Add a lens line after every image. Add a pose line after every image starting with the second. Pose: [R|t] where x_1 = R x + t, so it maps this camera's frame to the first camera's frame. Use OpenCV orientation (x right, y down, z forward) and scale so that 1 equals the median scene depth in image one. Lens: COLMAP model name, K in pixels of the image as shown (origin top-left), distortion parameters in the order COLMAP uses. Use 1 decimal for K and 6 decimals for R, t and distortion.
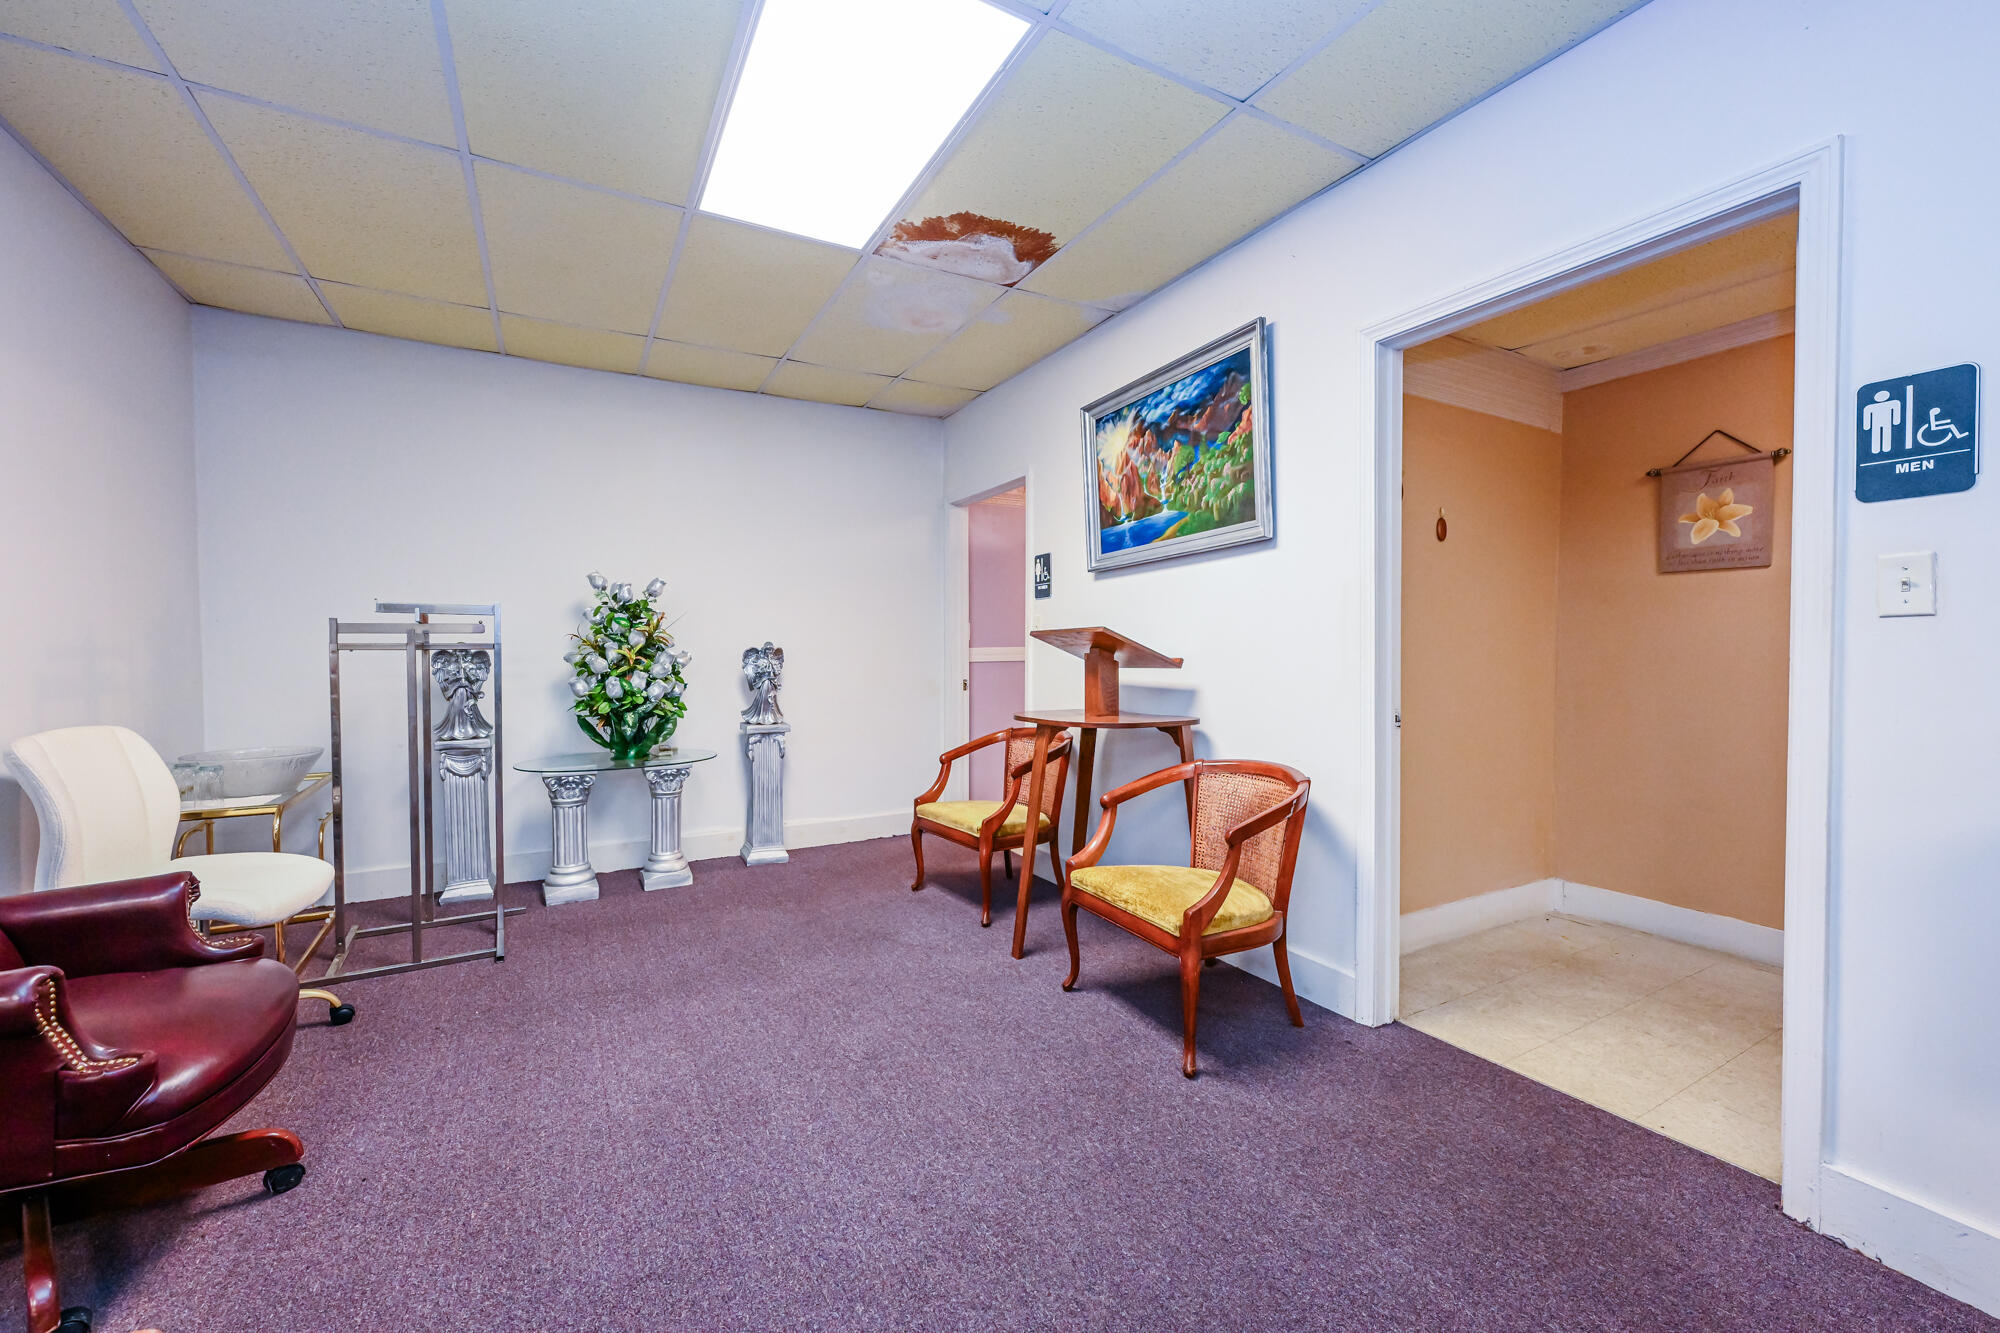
lens RADIAL K [[812.7, 0, 995.1], [0, 812.7, 663.8], [0, 0, 1]] dist [0.001992, -0.000109]
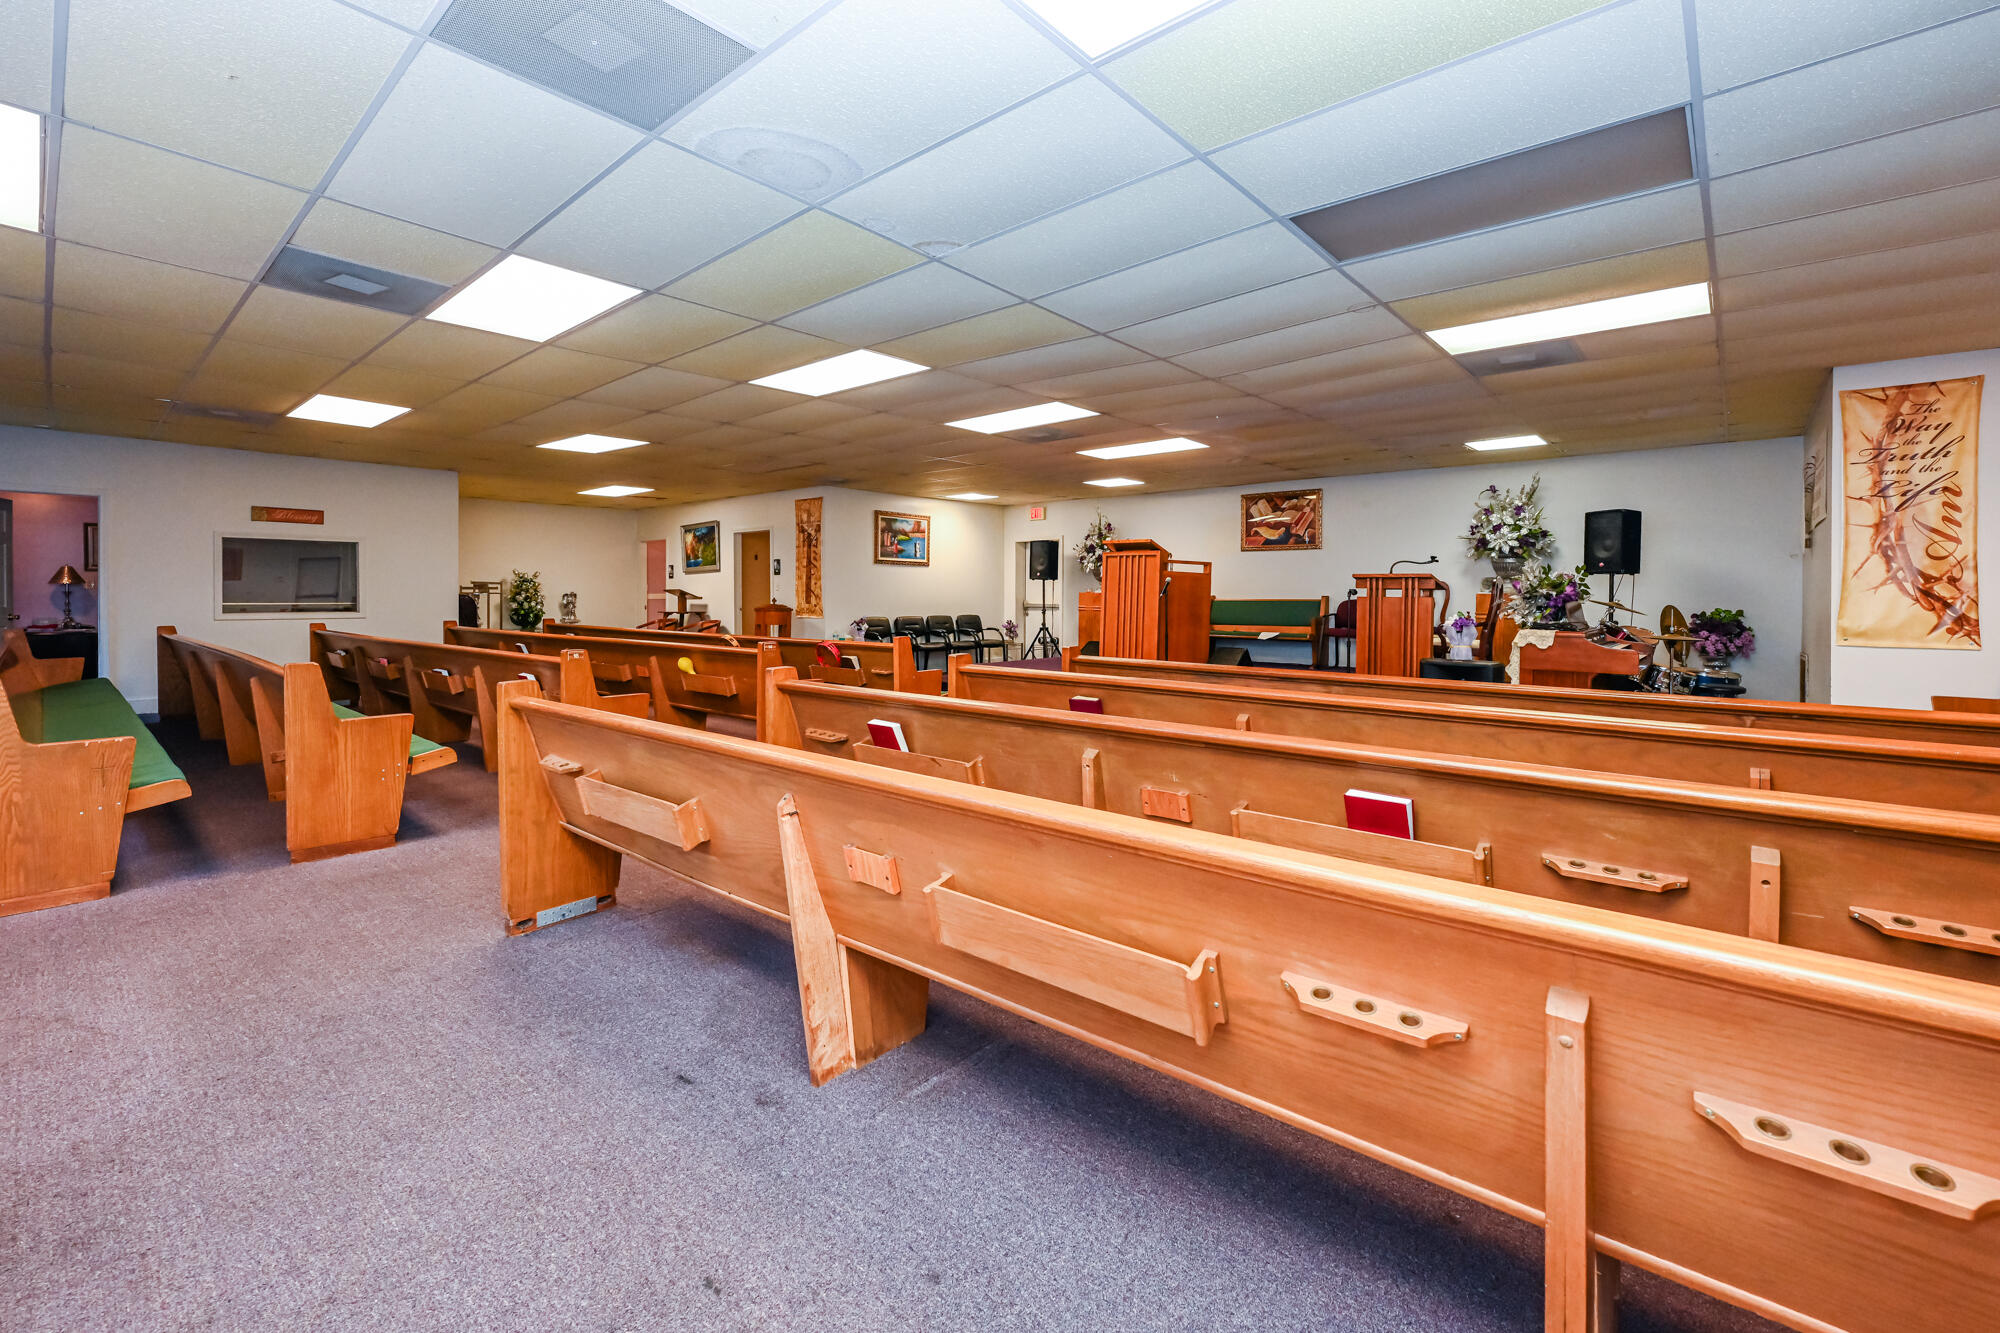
lens RADIAL K [[812.7, 0, 1028.4], [0, 812.7, 601.7], [0, 0, 1]] dist [0.001992, -0.000109]
pose [[0.927856, -0.001294, 0.372936, 0.219613], [0.004329, 0.999964, -0.007300, 0.051401], [-0.372913, 0.008388, 0.927828, -3.234293]]
